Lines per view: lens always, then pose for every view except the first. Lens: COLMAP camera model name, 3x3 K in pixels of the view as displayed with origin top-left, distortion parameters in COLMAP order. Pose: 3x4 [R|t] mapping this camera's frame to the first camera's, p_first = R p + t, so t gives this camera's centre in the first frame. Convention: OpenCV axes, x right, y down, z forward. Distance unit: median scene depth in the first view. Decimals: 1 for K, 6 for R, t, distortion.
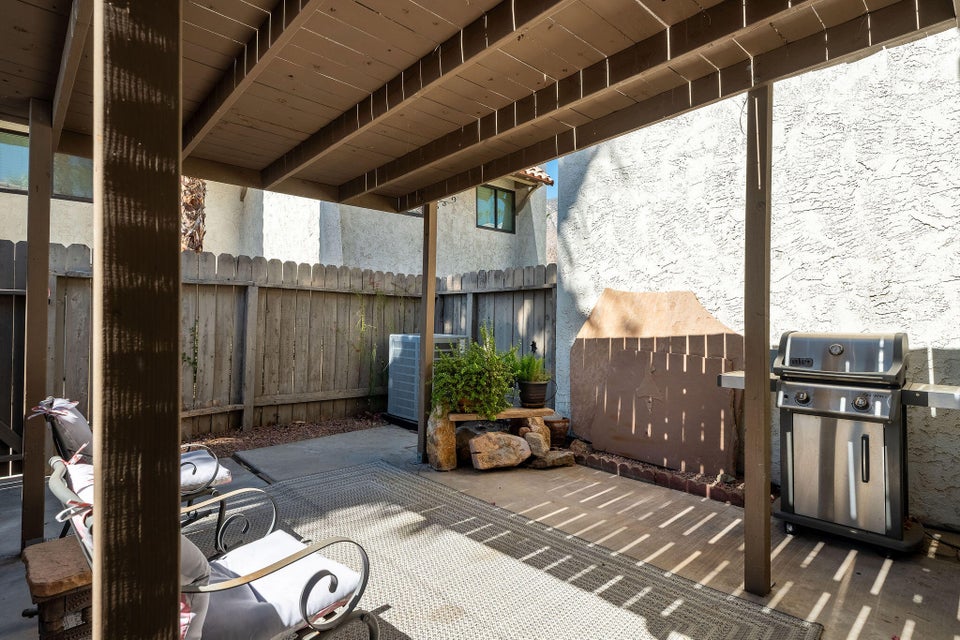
lens RADIAL K [[485.3, 0, 481.1], [0, 485.3, 310.8], [0, 0, 1]] dist [-0.002055, 0.002274]
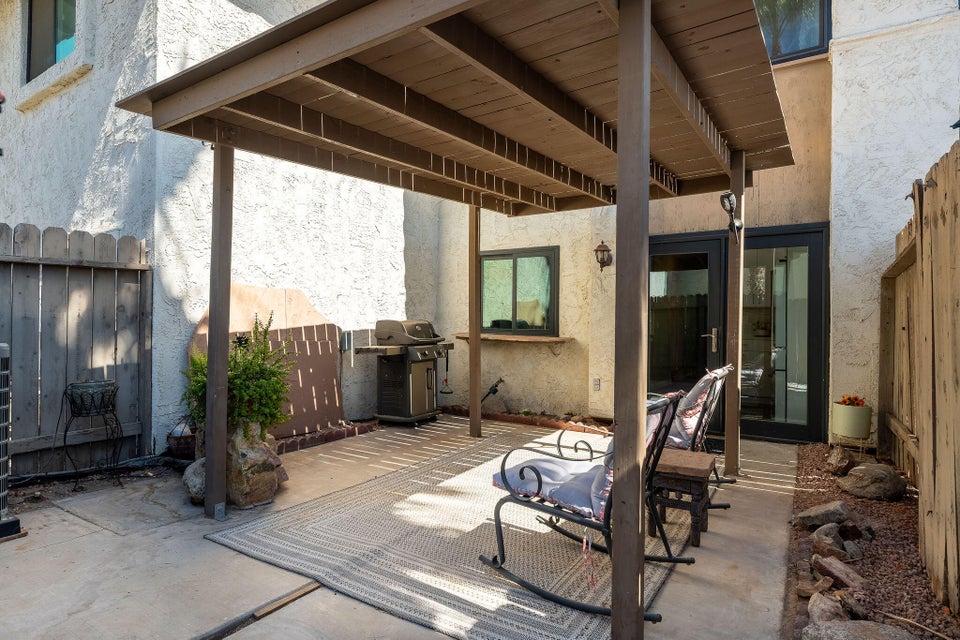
lens RADIAL K [[542.6, 0, 472.3], [0, 542.6, 314.9], [0, 0, 1]] dist [0.001180, 0.001524]
pose [[-0.214154, -0.000203, 0.976800, -0.966291], [-0.021552, 0.999758, -0.004517, 0.018548], [-0.976562, -0.022019, -0.214107, 0.823704]]
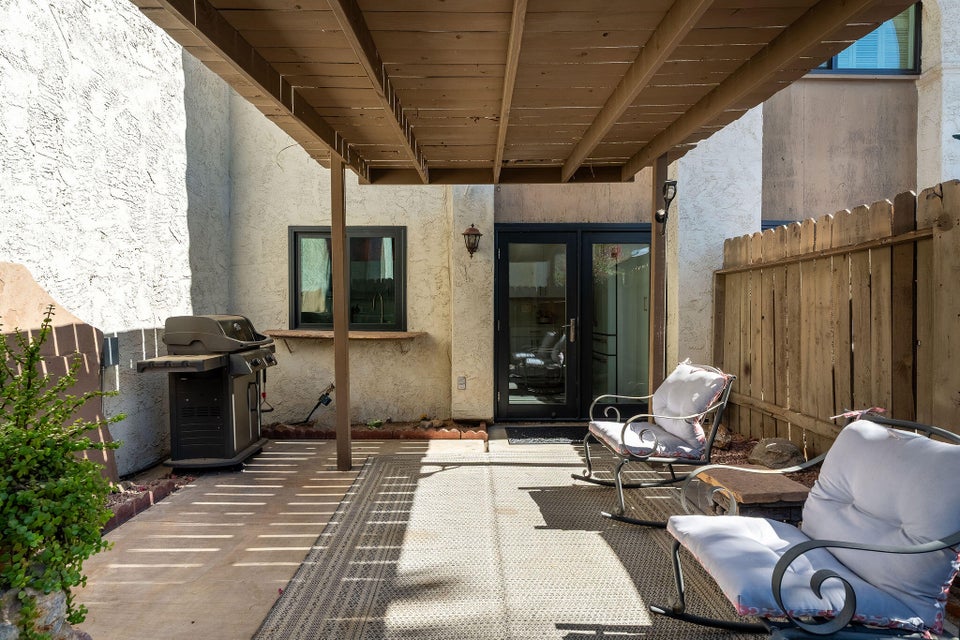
lens RADIAL K [[485.3, 0, 477.8], [0, 485.3, 314.0], [0, 0, 1]] dist [-0.002055, 0.002274]
pose [[-0.729517, -0.013454, 0.683831, -0.469741], [-0.012226, 0.999903, 0.006630, 0.015562], [-0.683854, -0.003524, -0.729611, 1.005001]]
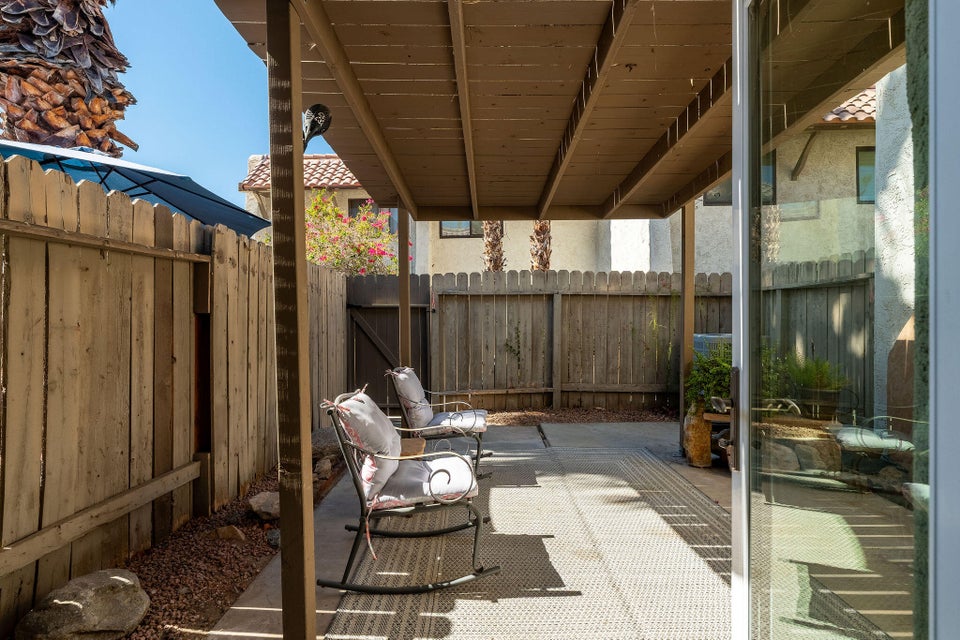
lens RADIAL K [[485.3, 0, 486.4], [0, 485.3, 324.4], [0, 0, 1]] dist [-0.002055, 0.002274]
pose [[0.723499, -0.005585, -0.690303, 0.290596], [0.023561, 0.999584, 0.016607, 0.002032], [0.689923, -0.028279, 0.723330, -0.033957]]
